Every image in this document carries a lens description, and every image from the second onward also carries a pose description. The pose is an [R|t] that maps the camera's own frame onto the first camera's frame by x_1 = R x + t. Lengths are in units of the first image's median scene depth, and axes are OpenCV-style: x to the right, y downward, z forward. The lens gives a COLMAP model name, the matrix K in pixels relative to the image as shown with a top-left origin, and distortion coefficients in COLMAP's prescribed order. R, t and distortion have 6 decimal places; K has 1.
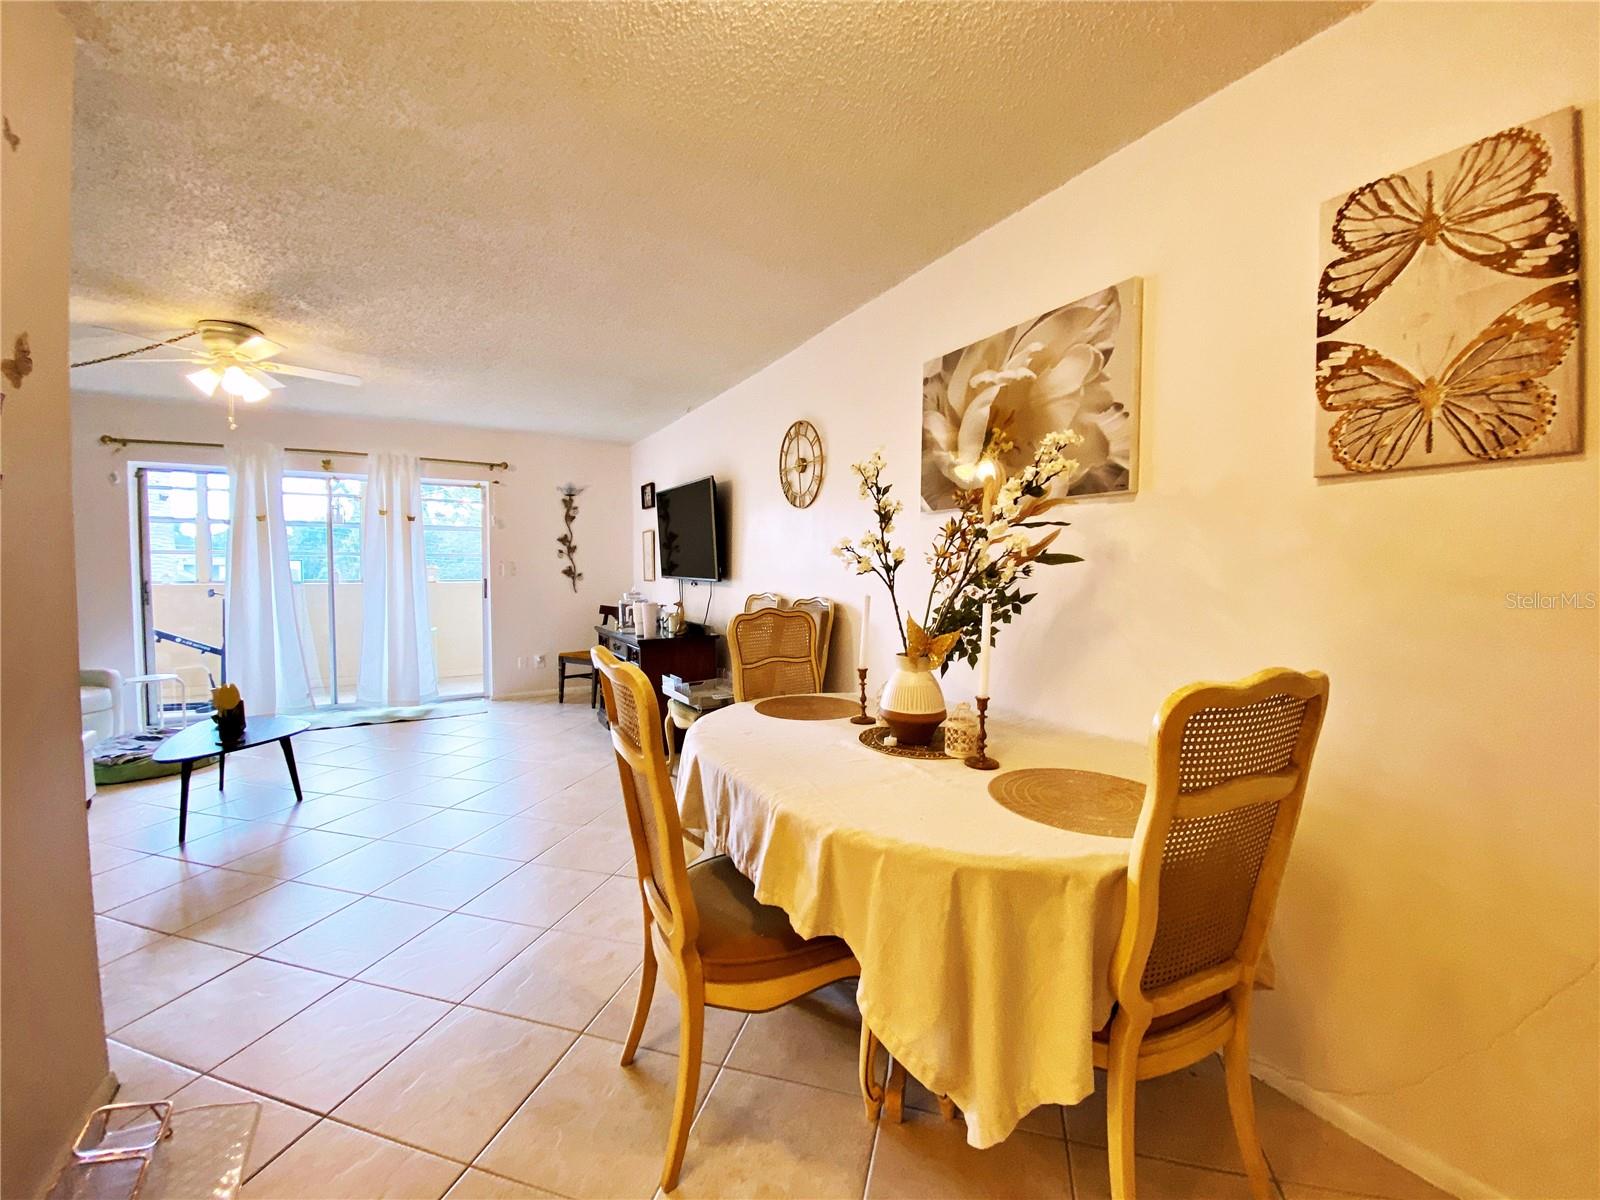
lens RADIAL K [[643.4, 0, 802.5], [0, 643.4, 602.2], [0, 0, 1]] dist [0.018610, -0.017577]
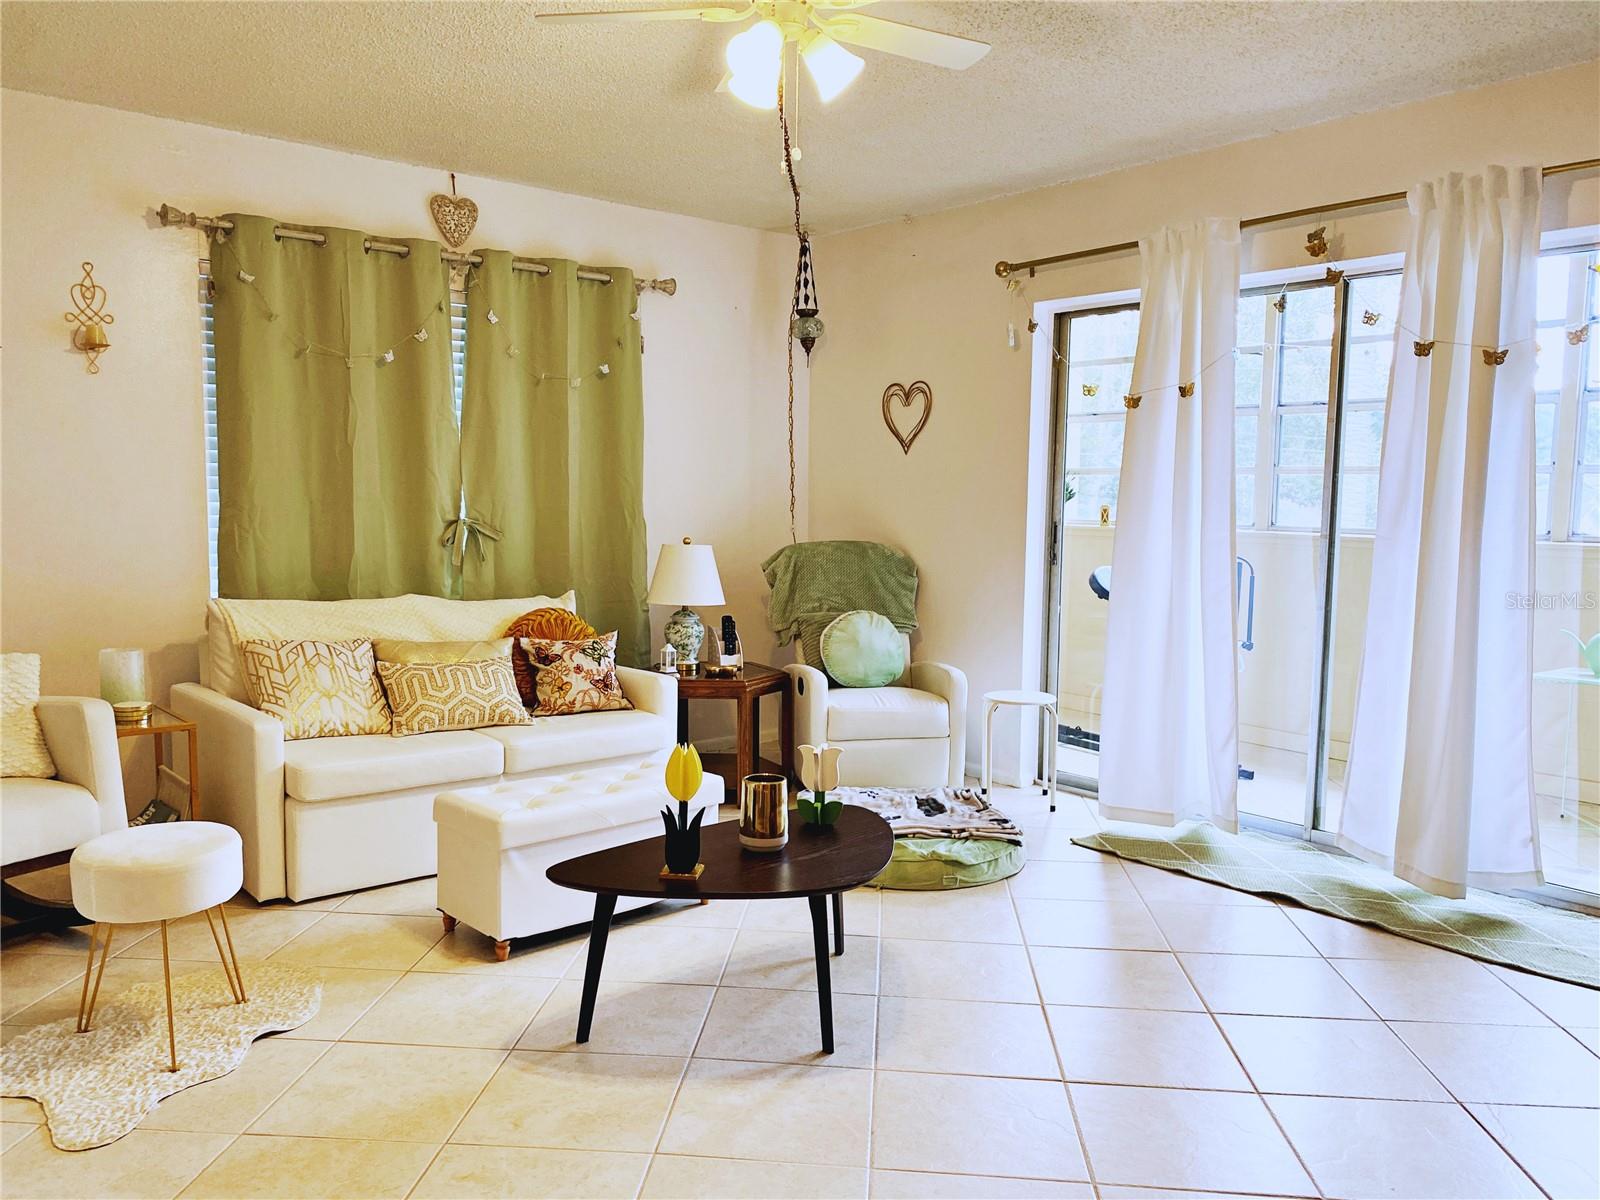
lens RADIAL K [[1227.8, 0, 815.3], [0, 1227.8, 613.2], [0, 0, 1]] dist [0.009608, -0.001358]
pose [[0.175414, 0.095998, -0.979803, -0.056595], [-0.067299, 0.994076, 0.085348, -0.077153], [0.982192, 0.050969, 0.180836, 1.536108]]
